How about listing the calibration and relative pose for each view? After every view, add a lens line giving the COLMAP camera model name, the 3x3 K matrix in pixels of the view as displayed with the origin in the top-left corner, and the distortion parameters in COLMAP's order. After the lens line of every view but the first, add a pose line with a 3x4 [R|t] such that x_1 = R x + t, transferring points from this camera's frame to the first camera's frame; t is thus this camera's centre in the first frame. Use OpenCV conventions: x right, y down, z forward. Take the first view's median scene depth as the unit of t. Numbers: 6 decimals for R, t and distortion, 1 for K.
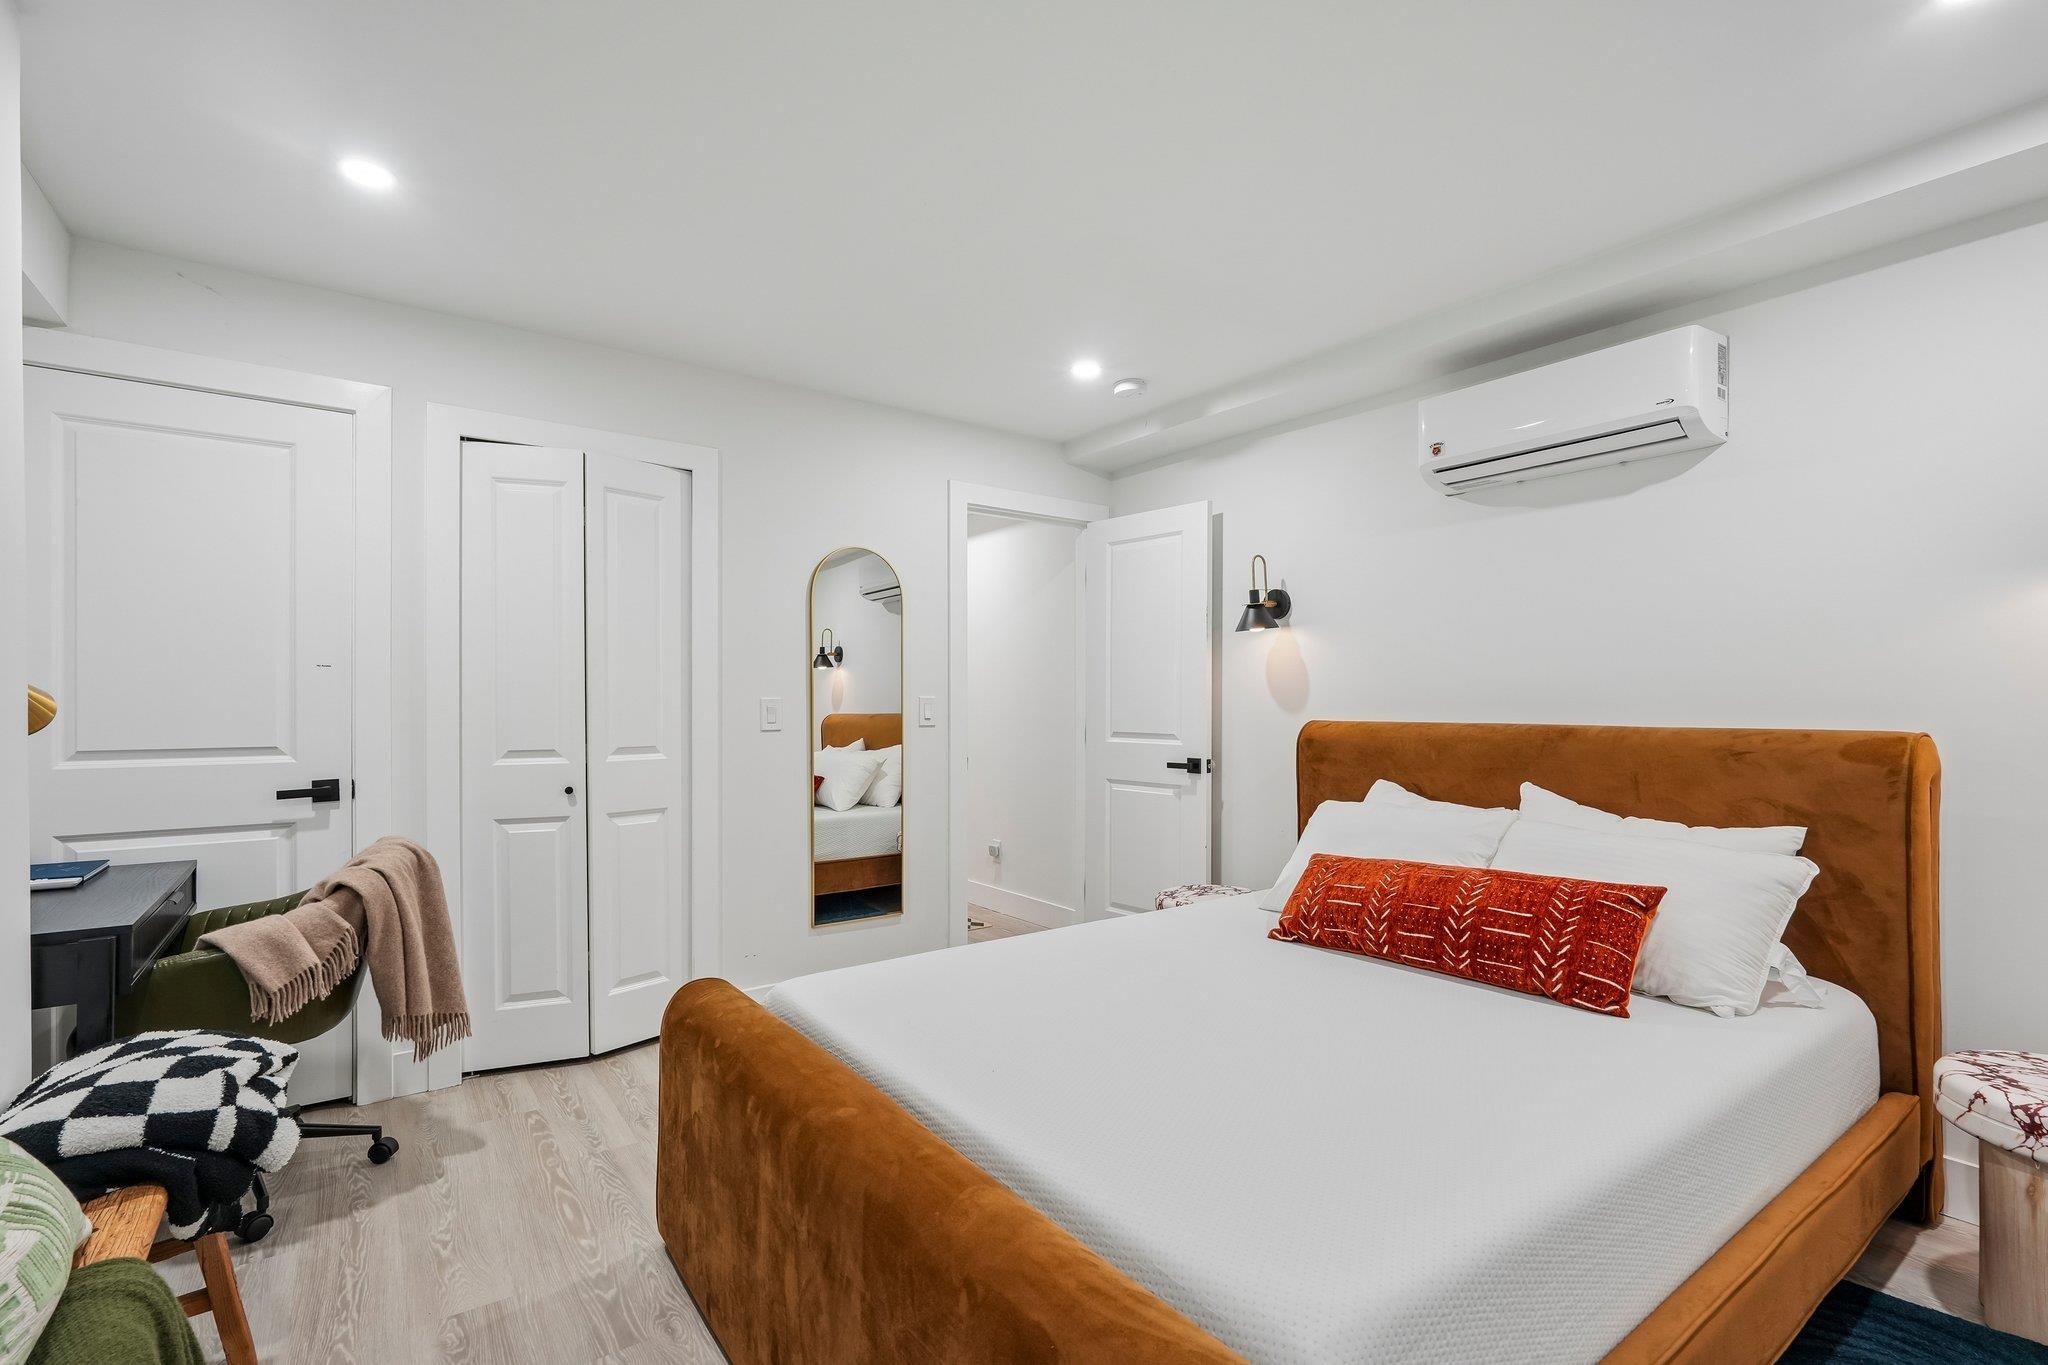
lens RADIAL K [[926.5, 0, 1024.0], [0, 926.5, 682.5], [0, 0, 1]] dist [-0.000308, 0.000078]
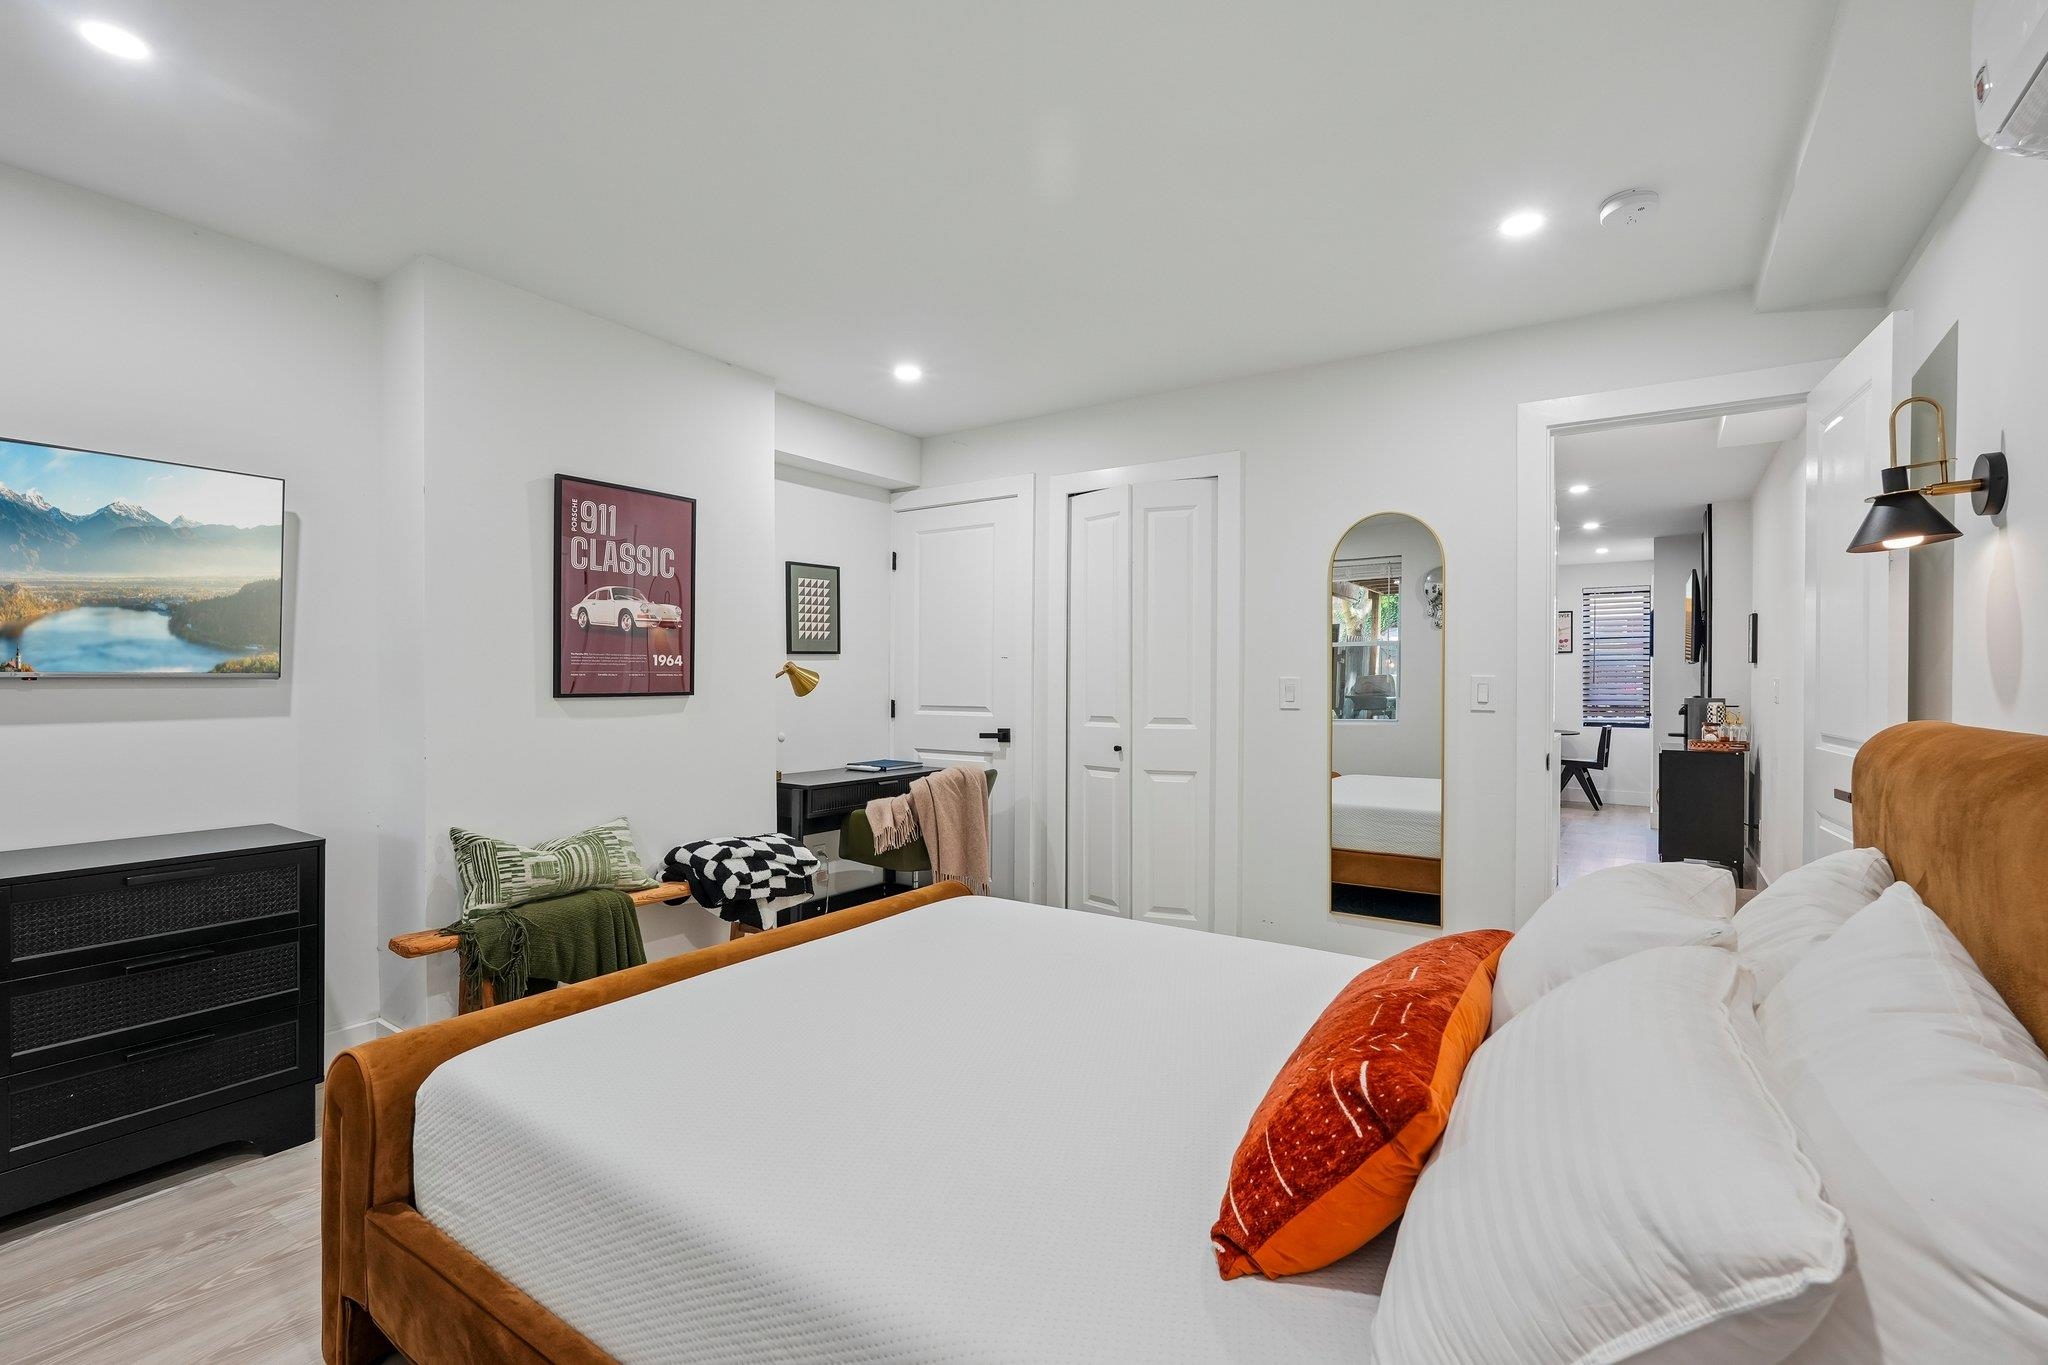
lens RADIAL K [[915.4, 0, 1025.6], [0, 915.4, 668.7], [0, 0, 1]] dist [-0.000533, 0.000506]
pose [[0.341102, -0.010695, -0.939965, 0.665849], [0.013947, 0.999883, -0.006316, 0.010574], [0.939923, -0.010956, 0.341211, 0.435500]]
